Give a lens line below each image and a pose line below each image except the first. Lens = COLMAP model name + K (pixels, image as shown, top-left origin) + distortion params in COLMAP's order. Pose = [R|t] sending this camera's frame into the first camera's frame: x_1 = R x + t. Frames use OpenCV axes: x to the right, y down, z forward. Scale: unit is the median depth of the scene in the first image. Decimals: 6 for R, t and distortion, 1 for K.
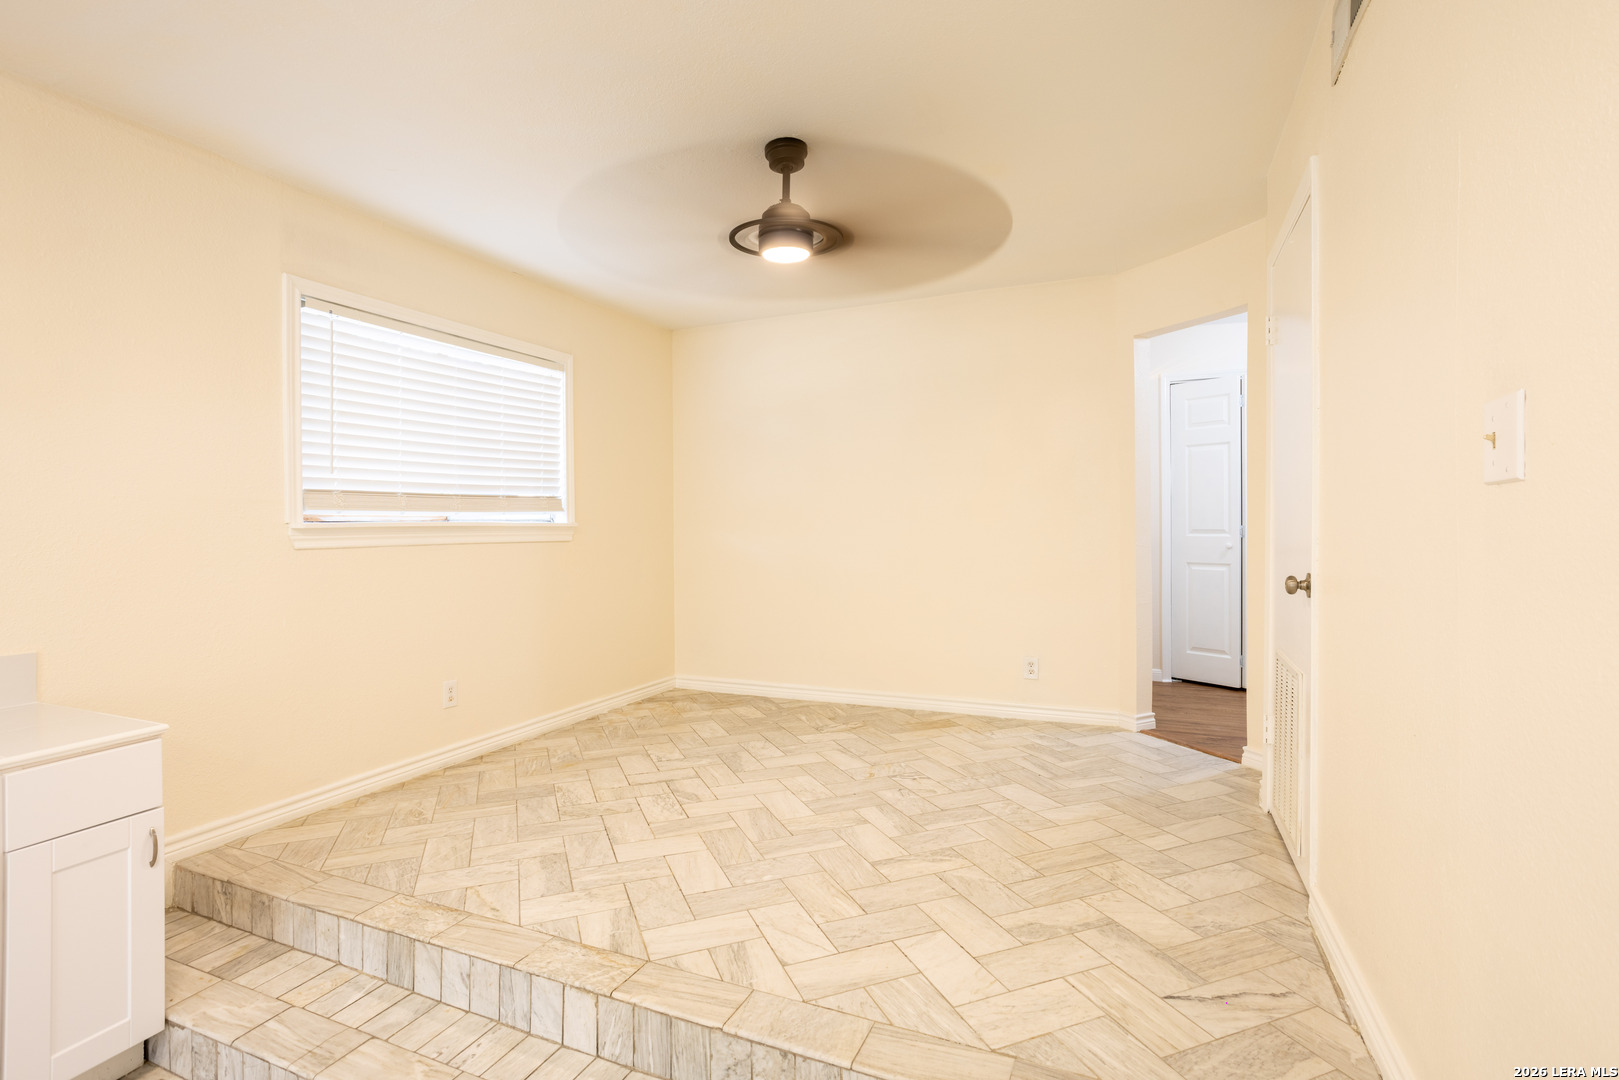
lens RADIAL K [[780.9, 0, 800.4], [0, 780.9, 529.5], [0, 0, 1]] dist [-0.035962, 0.023706]
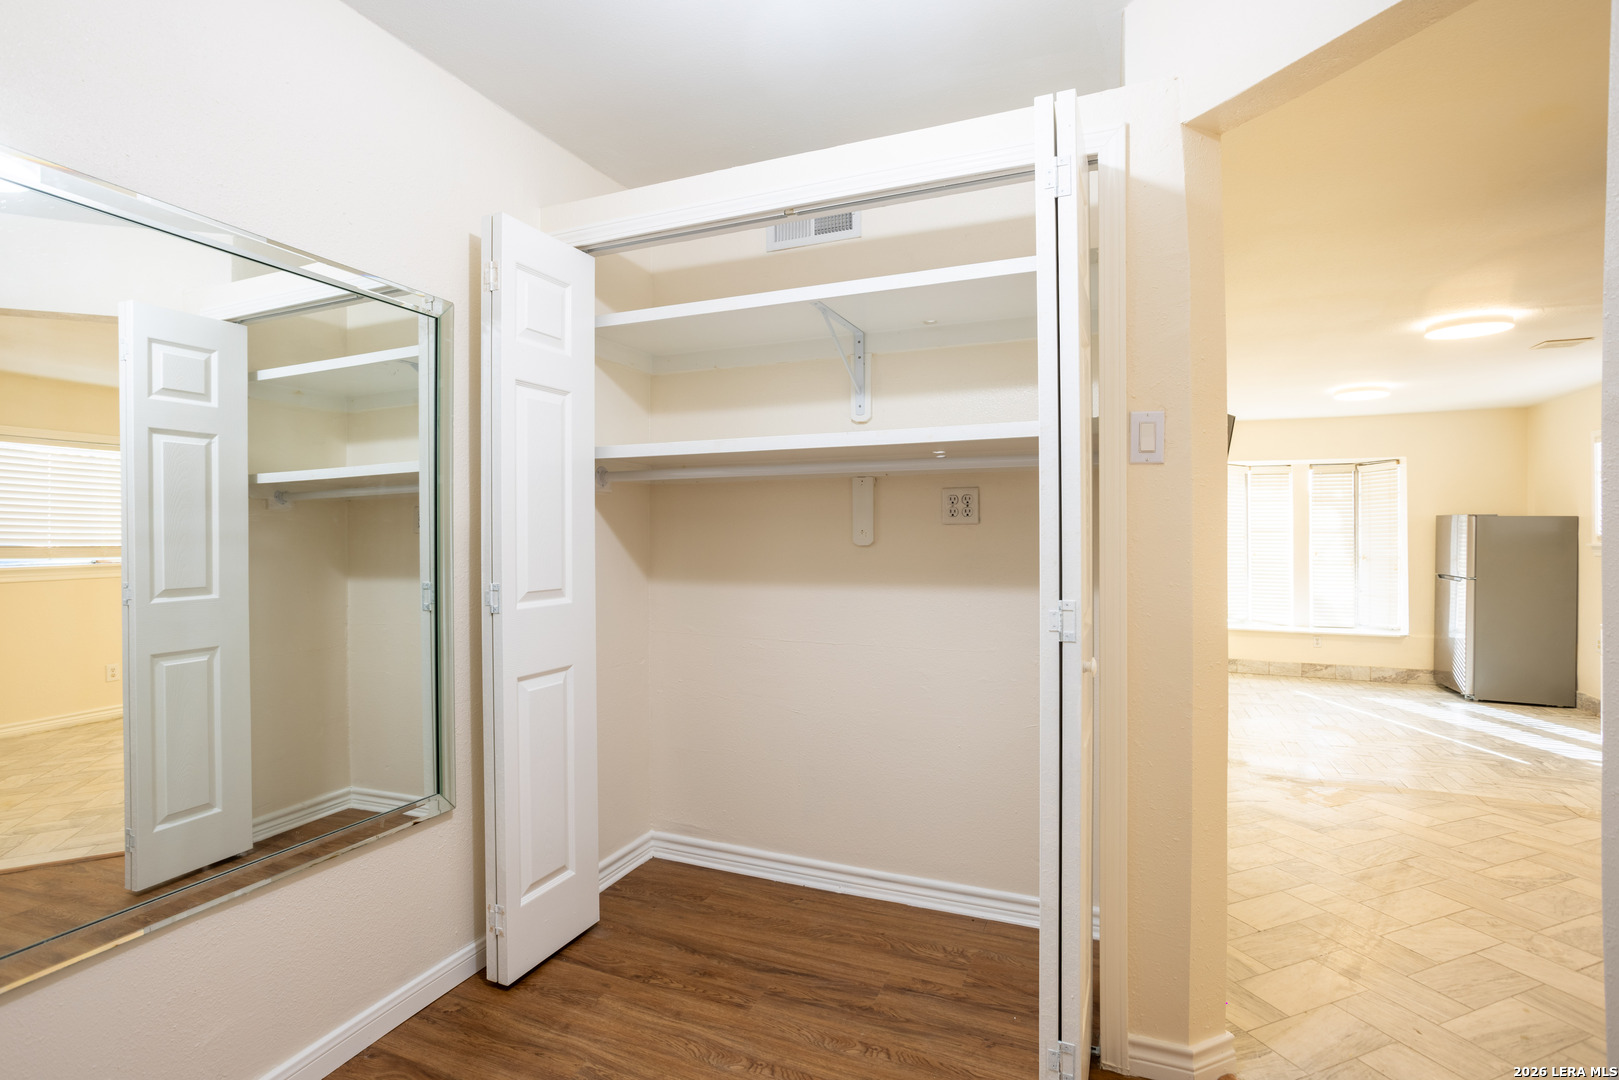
lens RADIAL K [[780.9, 0, 802.3], [0, 780.9, 546.9], [0, 0, 1]] dist [-0.035962, 0.023706]
pose [[-0.999725, 0.004506, -0.022995, 1.034820], [0.004010, 0.999759, 0.021577, -0.043815], [0.023087, 0.021479, -0.999503, 1.782813]]
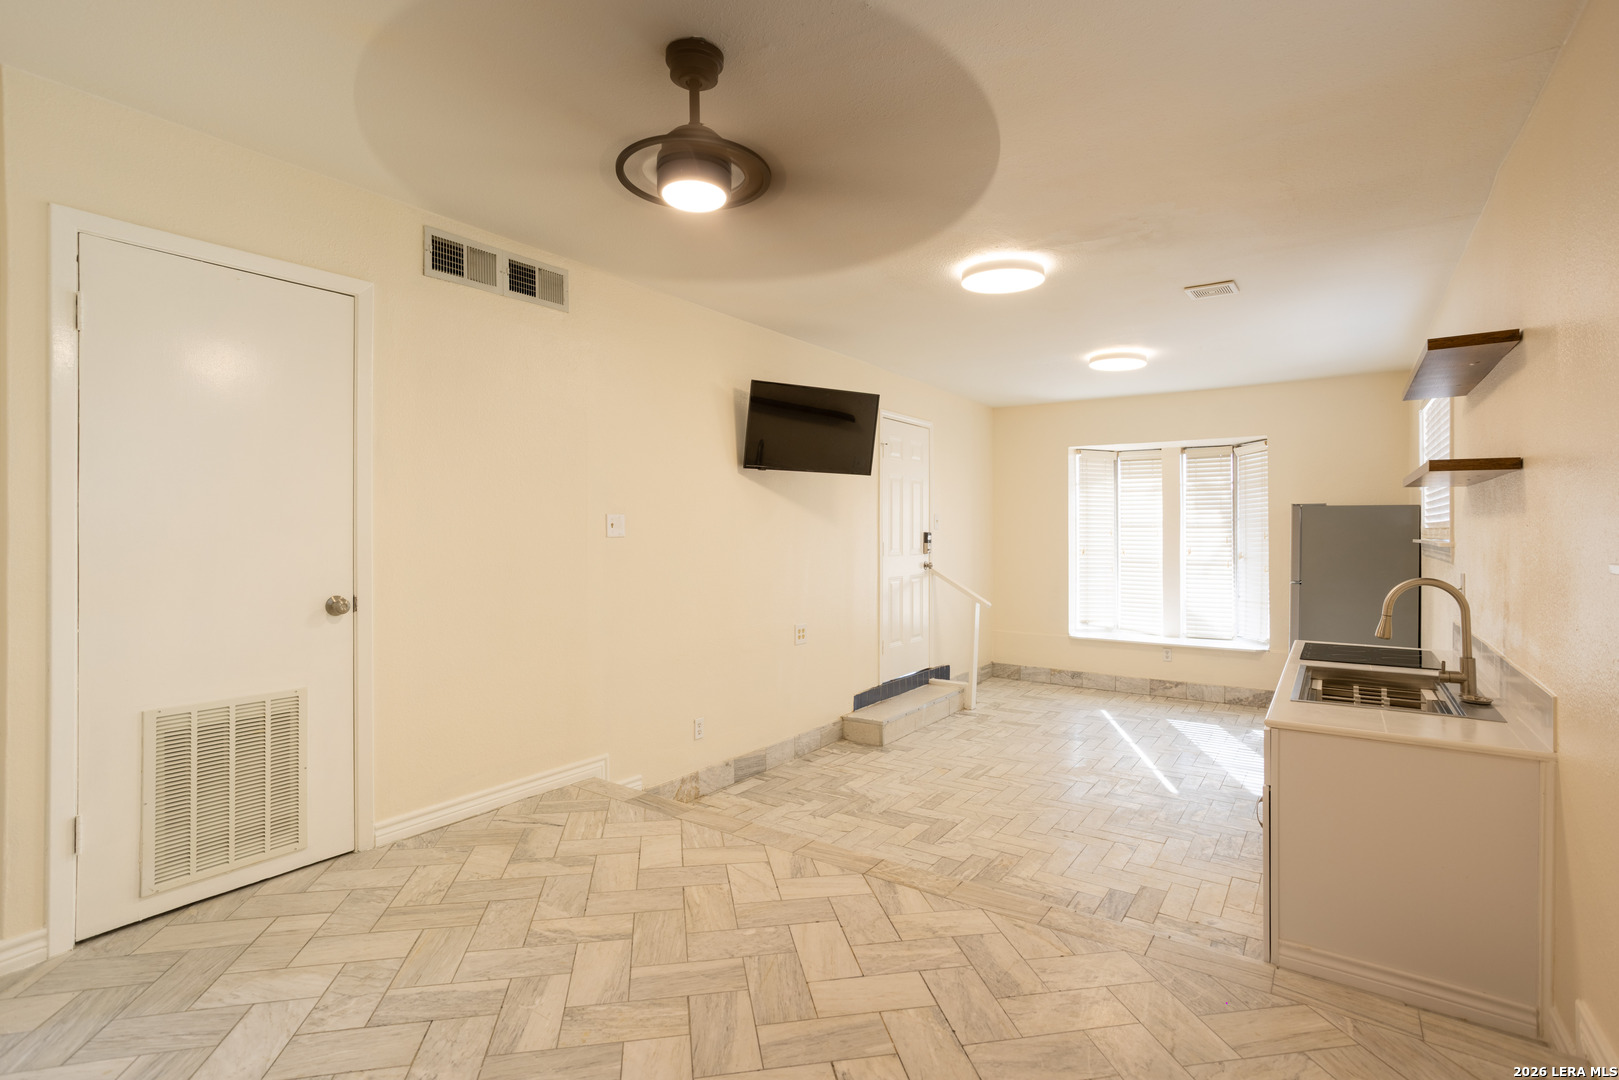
lens RADIAL K [[780.9, 0, 795.5], [0, 780.9, 529.2], [0, 0, 1]] dist [-0.035962, 0.023706]
pose [[-0.980811, 0.010087, 0.194702, -0.240369], [0.010513, 0.999944, 0.001151, -0.035644], [-0.194679, 0.003176, -0.980862, 1.613856]]
